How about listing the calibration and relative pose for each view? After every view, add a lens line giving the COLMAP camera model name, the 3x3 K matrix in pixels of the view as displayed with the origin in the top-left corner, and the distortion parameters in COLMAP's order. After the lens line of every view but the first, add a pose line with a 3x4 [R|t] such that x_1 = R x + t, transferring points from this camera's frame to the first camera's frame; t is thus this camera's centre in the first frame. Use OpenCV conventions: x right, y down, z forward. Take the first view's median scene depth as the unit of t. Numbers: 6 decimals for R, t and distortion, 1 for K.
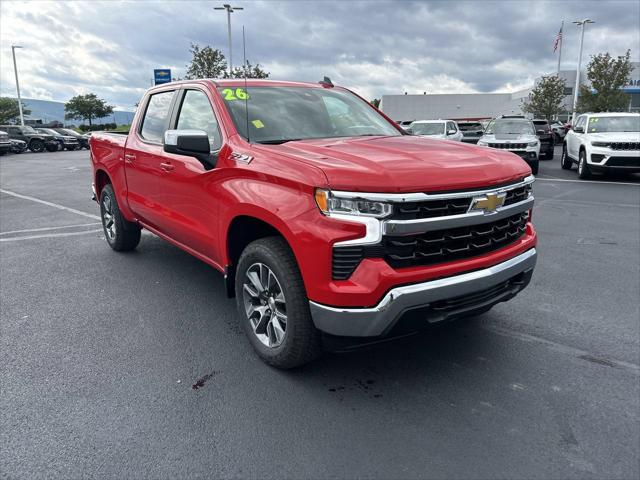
lens RADIAL K [[544.5, 0, 320.0], [0, 544.5, 240.0], [0, 0, 1]] dist [0.003444, 0.010543]
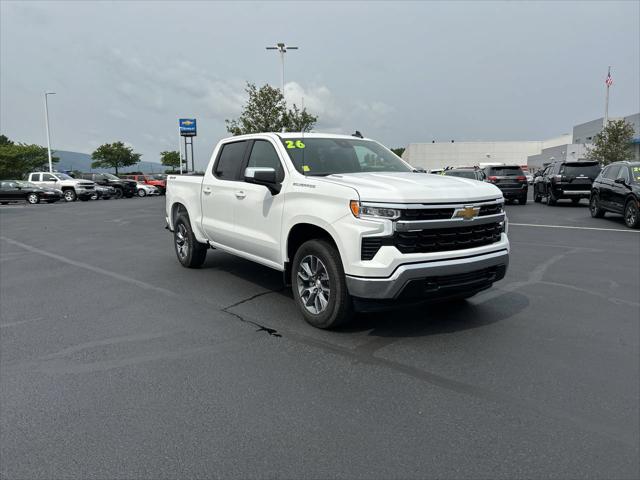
lens RADIAL K [[520.4, 0, 307.7], [0, 520.4, 240.8], [0, 0, 1]] dist [-0.000984, 0.001225]
pose [[0.996912, 0.012992, -0.077441, -0.011904], [-0.019969, 0.995741, -0.090010, 0.133400], [0.075942, 0.091278, 0.992926, -0.400198]]
